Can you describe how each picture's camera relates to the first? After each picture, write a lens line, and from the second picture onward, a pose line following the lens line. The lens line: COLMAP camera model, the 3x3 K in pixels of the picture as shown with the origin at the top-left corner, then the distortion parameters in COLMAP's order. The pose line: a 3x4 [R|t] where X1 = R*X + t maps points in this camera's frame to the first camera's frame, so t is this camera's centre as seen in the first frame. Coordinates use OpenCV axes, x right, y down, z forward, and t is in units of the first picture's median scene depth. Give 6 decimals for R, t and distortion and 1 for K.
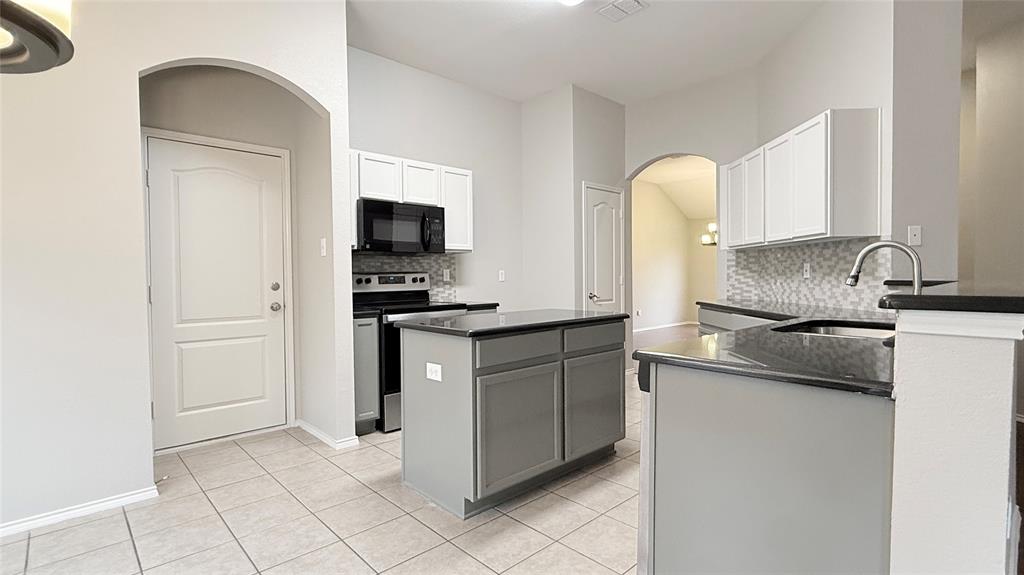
lens RADIAL K [[484.0, 0, 512.0], [0, 484.0, 287.5], [0, 0, 1]] dist [-0.000573, -0.000164]
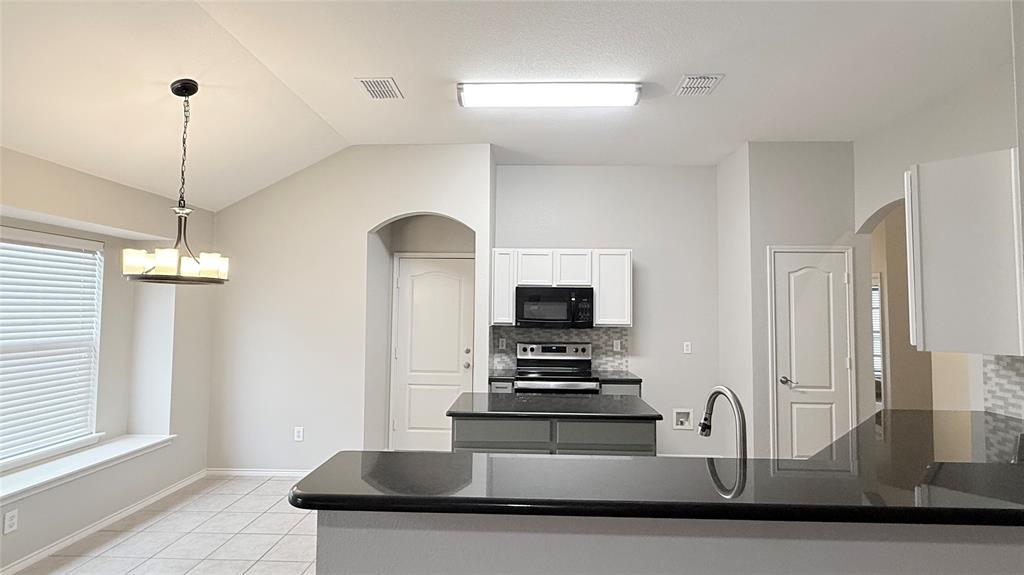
lens RADIAL K [[484.0, 0, 512.0], [0, 484.0, 287.5], [0, 0, 1]] dist [-0.000573, -0.000164]
pose [[0.702577, -0.016150, -0.711425, 0.494781], [-0.034416, 0.997801, -0.056639, -0.090654], [0.710775, 0.064277, 0.700476, 0.082049]]
